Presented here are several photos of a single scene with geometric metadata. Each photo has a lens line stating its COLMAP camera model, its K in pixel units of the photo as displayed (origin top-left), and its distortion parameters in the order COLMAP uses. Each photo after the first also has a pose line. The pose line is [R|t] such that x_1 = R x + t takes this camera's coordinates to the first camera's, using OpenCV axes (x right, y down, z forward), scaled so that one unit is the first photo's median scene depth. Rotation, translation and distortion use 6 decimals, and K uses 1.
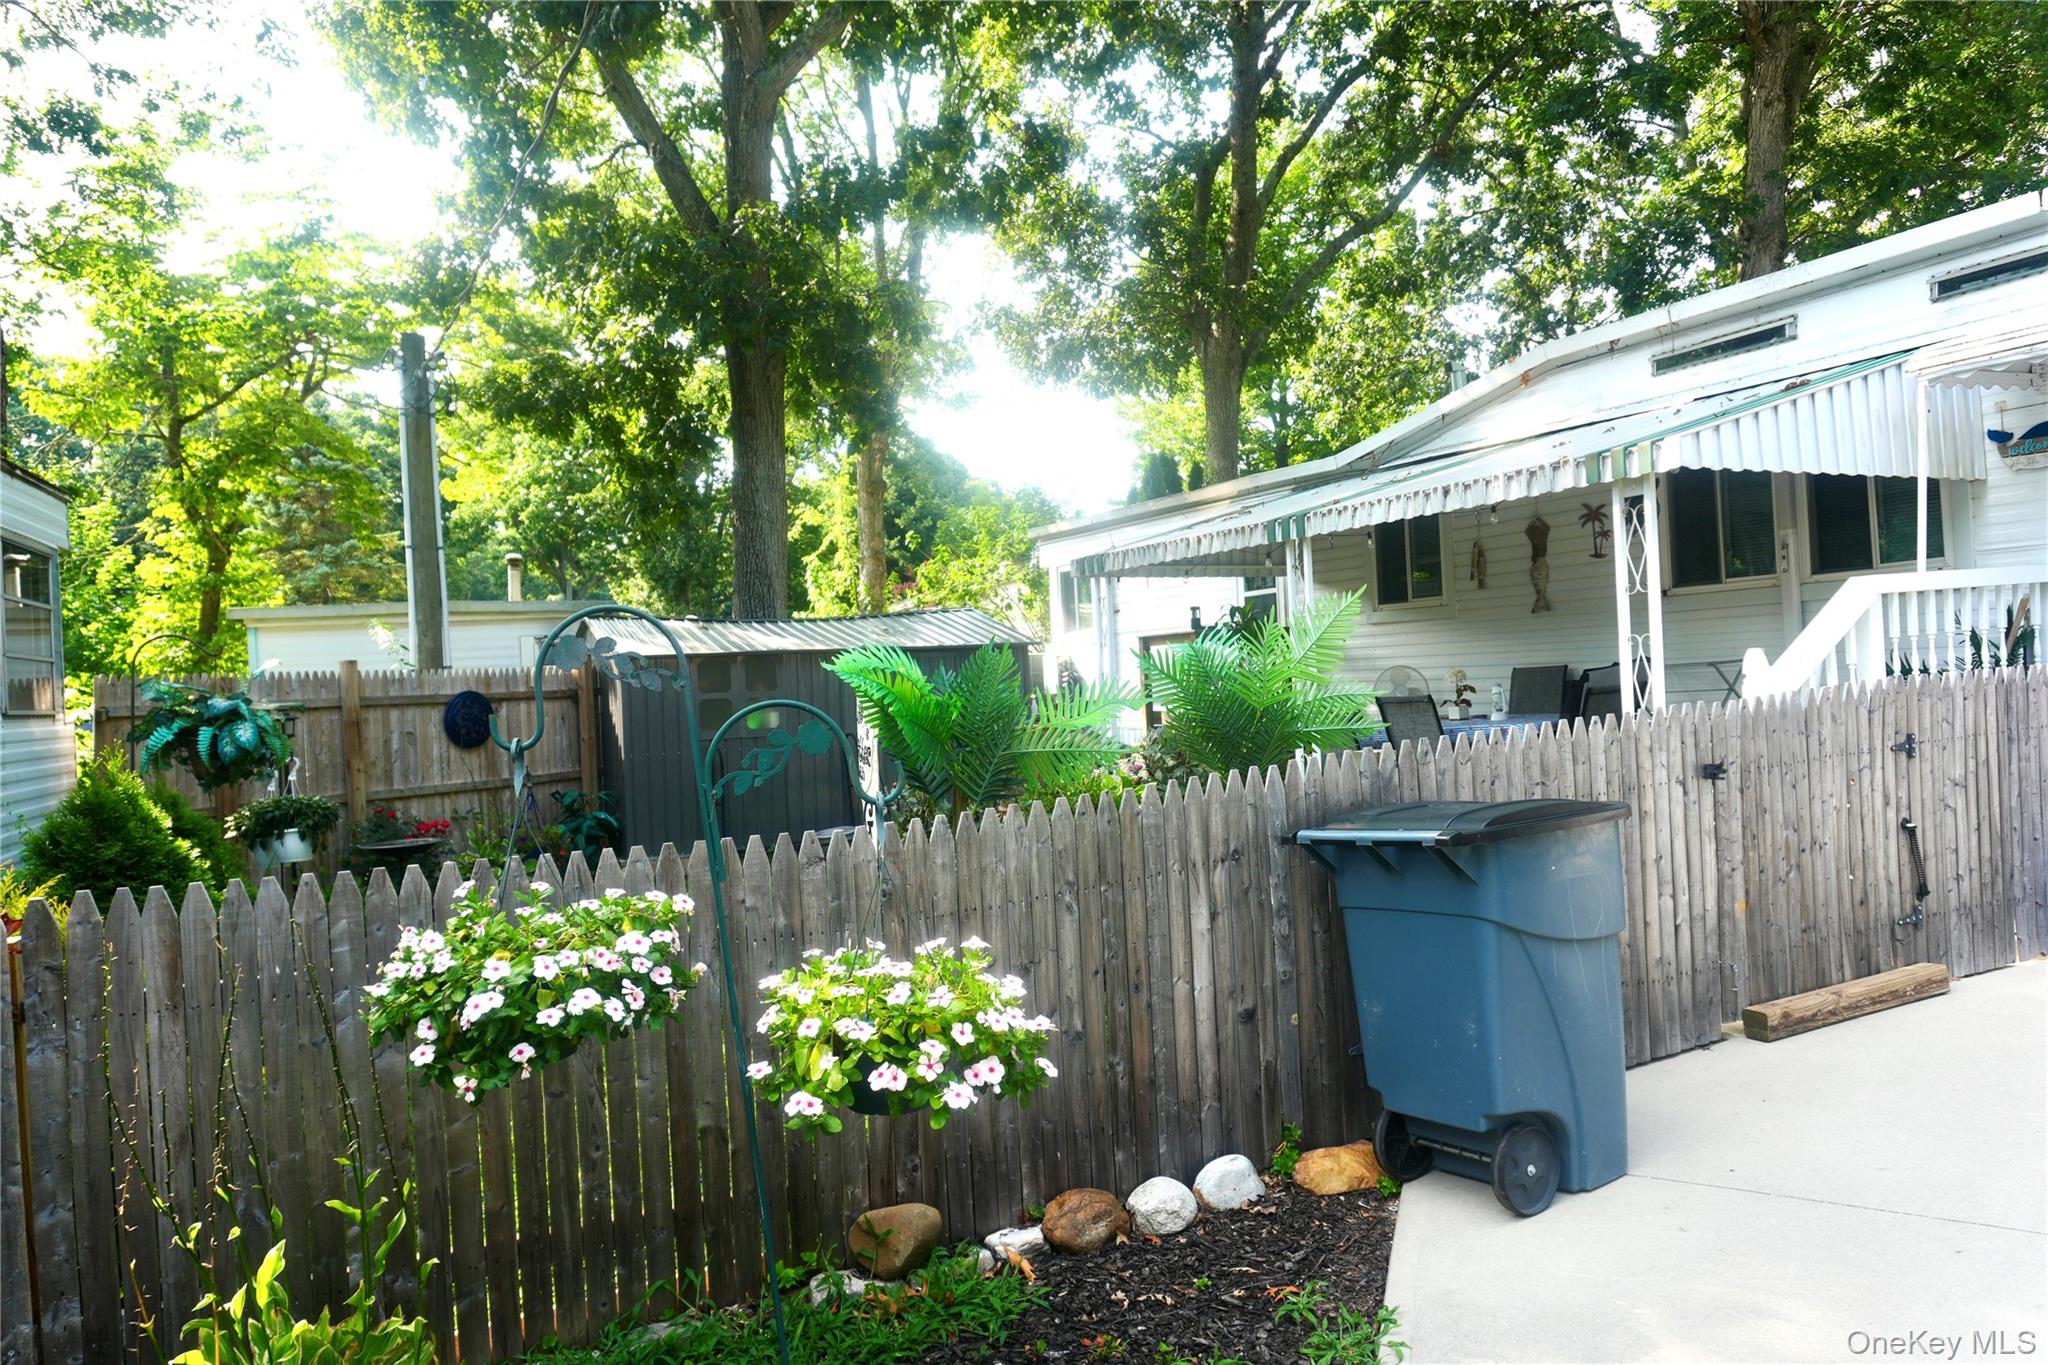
lens RADIAL K [[1392.1, 0, 1024.0], [0, 1392.1, 682.5], [0, 0, 1]] dist [0.009265, 0.005232]
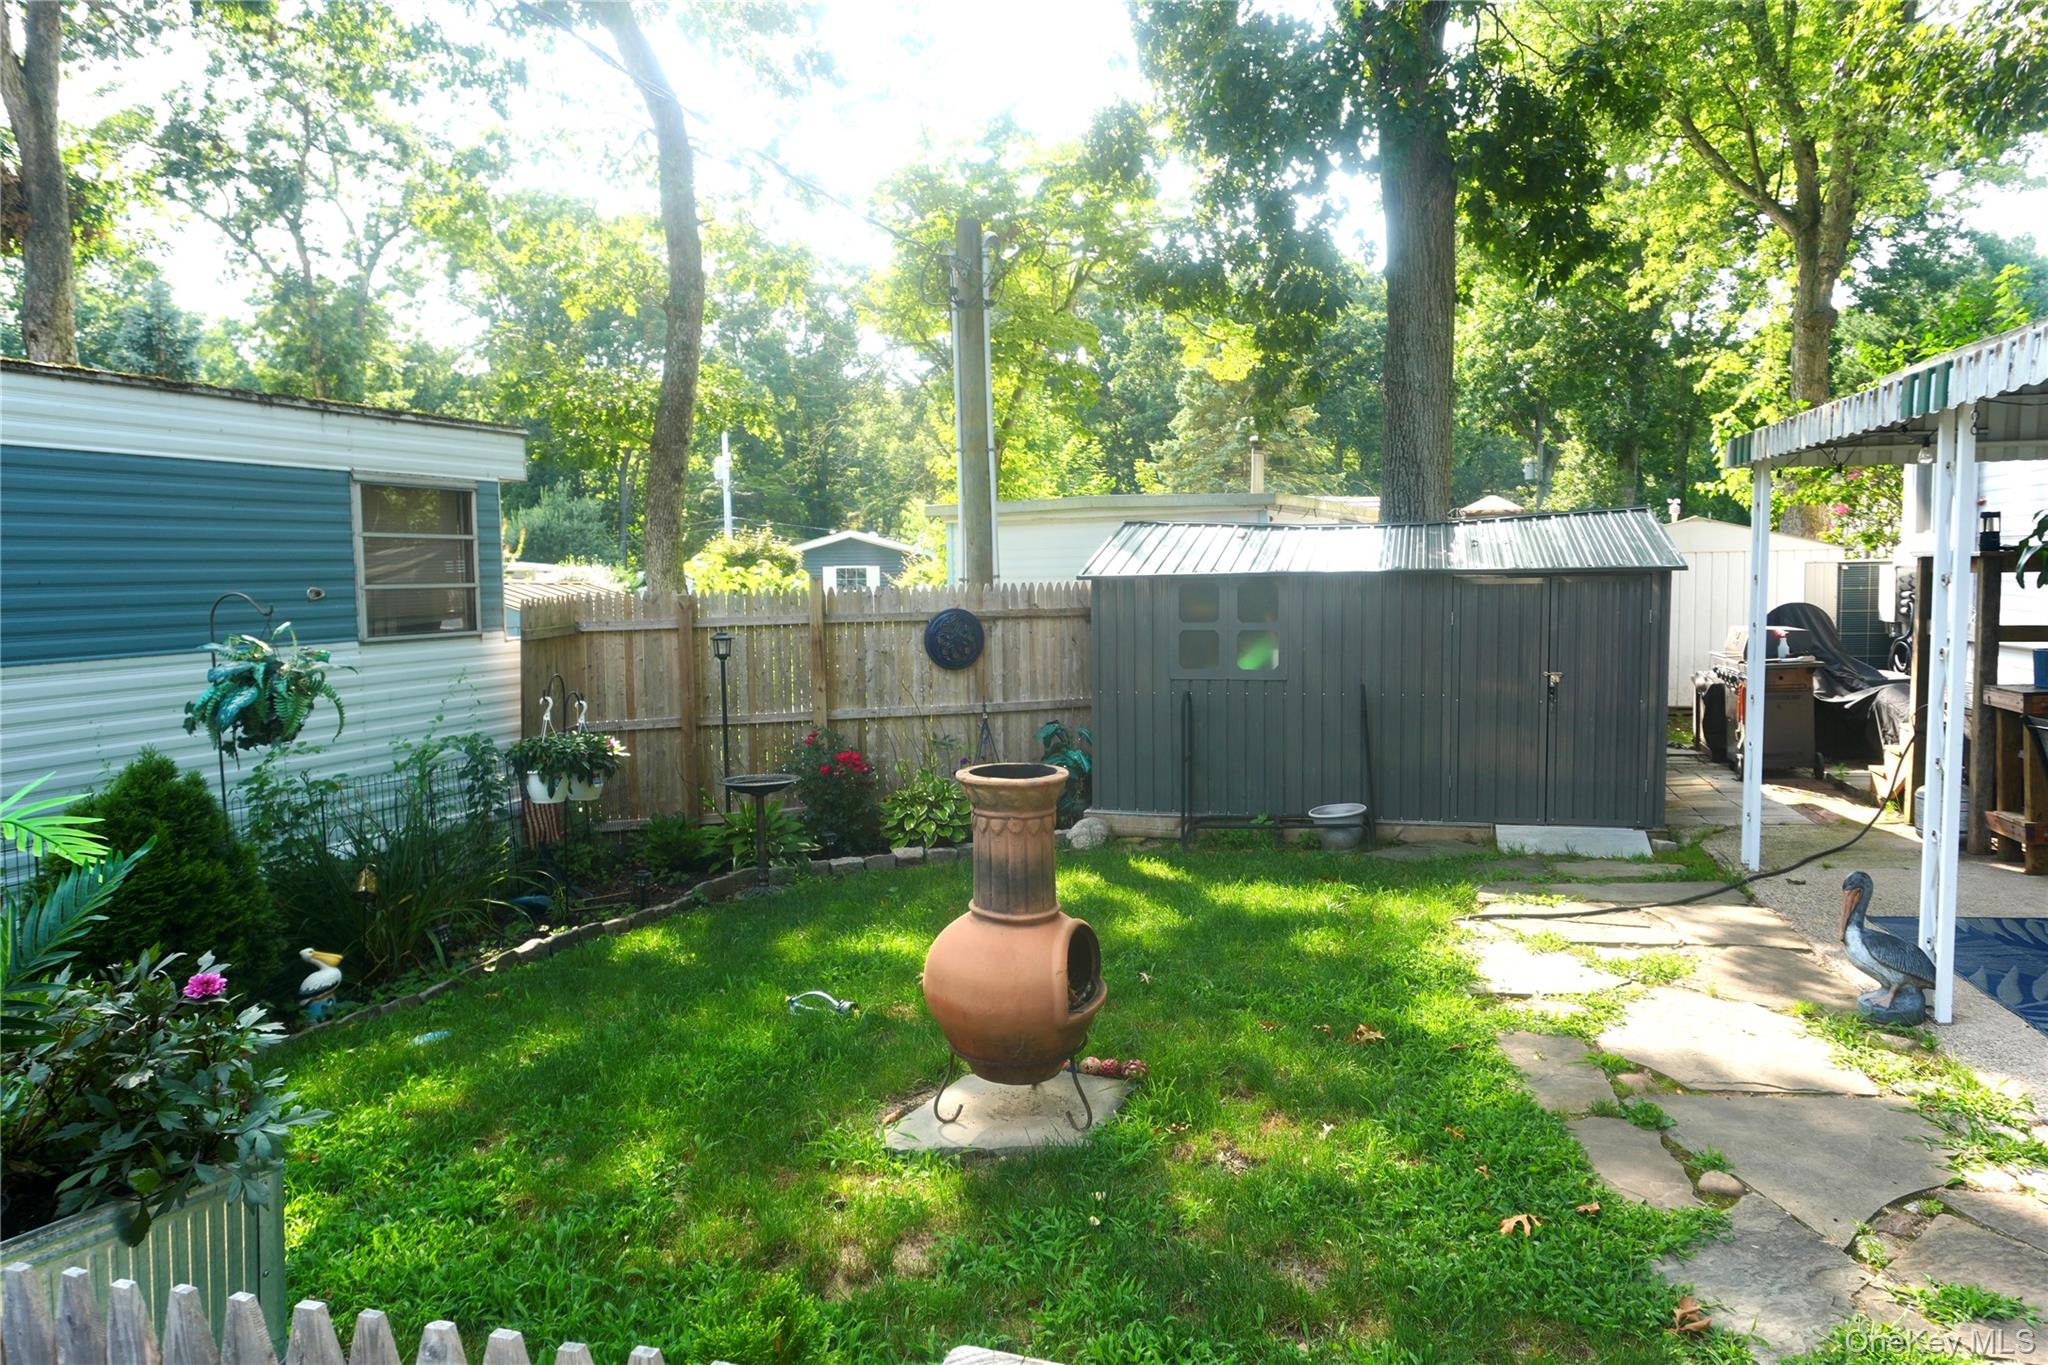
lens RADIAL K [[1385.0, 0, 1017.8], [0, 1385.0, 680.5], [0, 0, 1]] dist [0.007925, 0.008638]
pose [[0.748451, 0.084603, -0.657771, 0.225274], [-0.017565, 0.994011, 0.107864, -0.043271], [0.662957, -0.069177, 0.745454, 0.310674]]
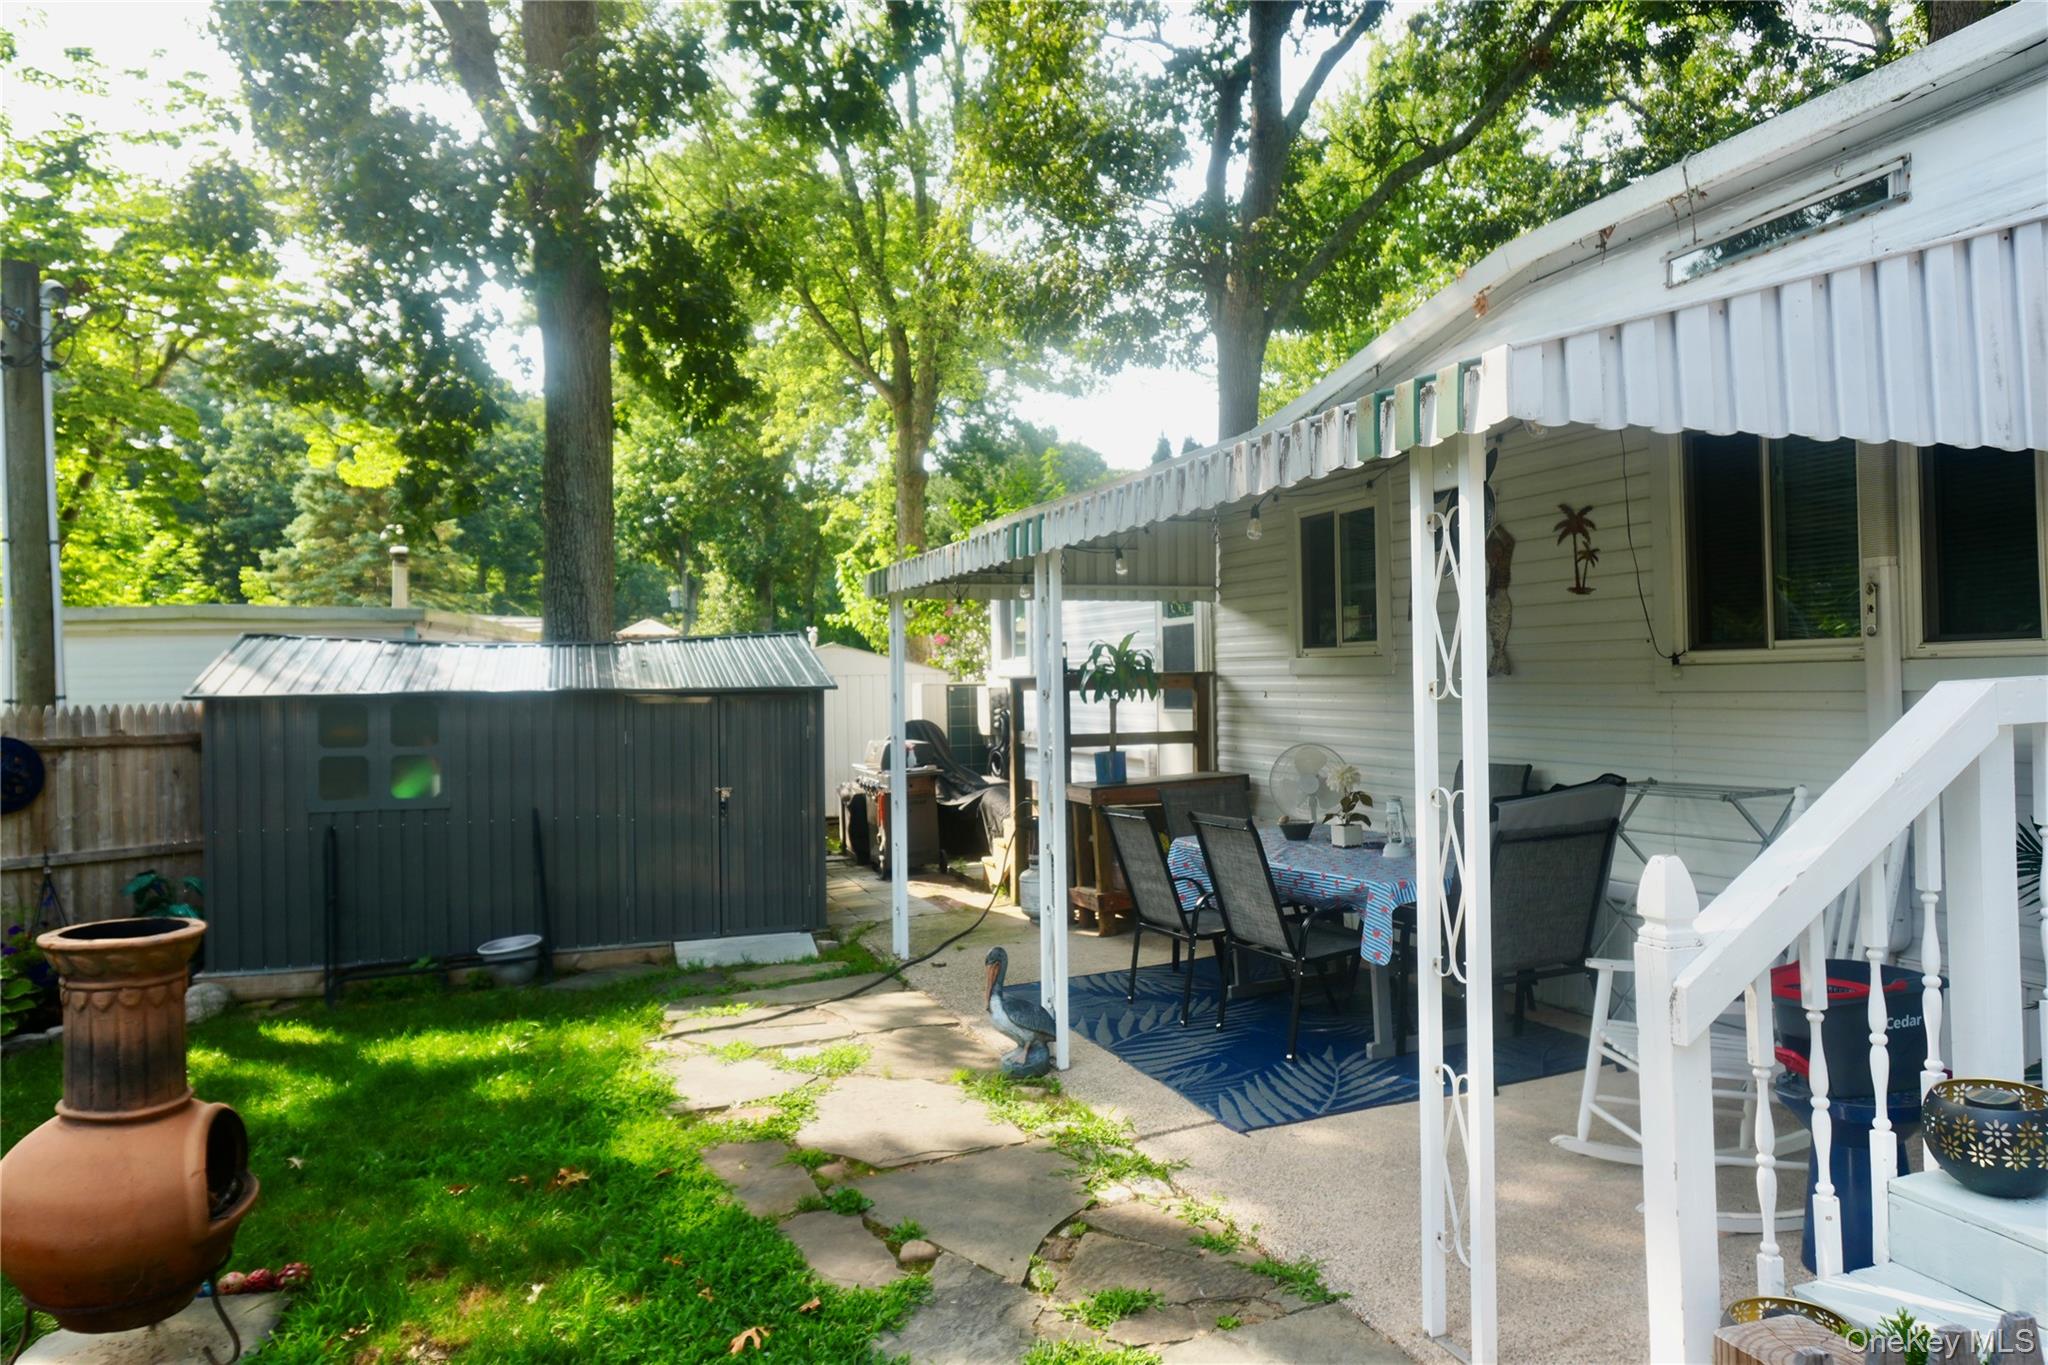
lens RADIAL K [[1392.1, 0, 1024.0], [0, 1392.1, 682.5], [0, 0, 1]] dist [0.009265, 0.005232]
pose [[0.991588, 0.029922, -0.125926, 0.211272], [-0.029499, 0.999551, 0.005222, -0.039676], [0.126025, -0.001463, 0.992026, 0.310000]]
